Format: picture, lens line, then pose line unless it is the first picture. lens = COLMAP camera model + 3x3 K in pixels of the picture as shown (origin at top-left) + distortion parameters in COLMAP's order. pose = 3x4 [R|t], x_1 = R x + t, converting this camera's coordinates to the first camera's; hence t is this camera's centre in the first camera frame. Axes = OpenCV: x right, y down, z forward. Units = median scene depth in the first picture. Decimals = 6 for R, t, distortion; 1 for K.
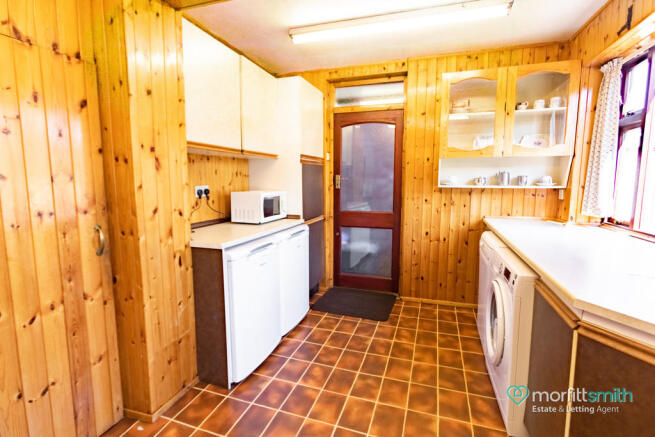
lens RADIAL K [[321.2, 0, 330.9], [0, 321.2, 217.3], [0, 0, 1]] dist [0.001705, 0.000264]
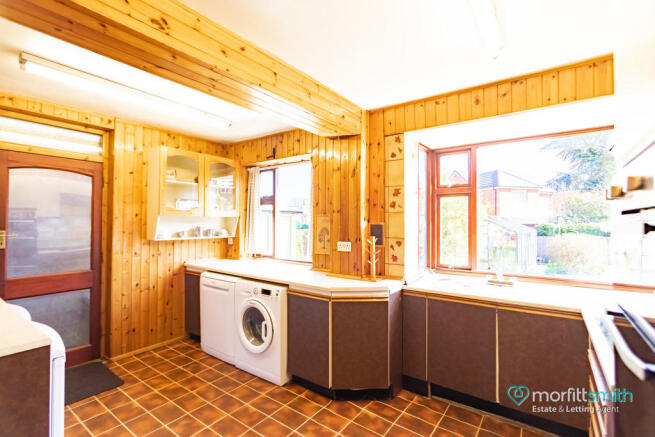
lens RADIAL K [[310.2, 0, 327.5], [0, 310.2, 218.5], [0, 0, 1]] dist [0.000659, 0.001130]
pose [[0.303175, 0.013717, 0.952836, -0.511256], [0.105792, 0.993231, -0.047959, -0.053651], [-0.947044, 0.115343, 0.299672, 0.091970]]
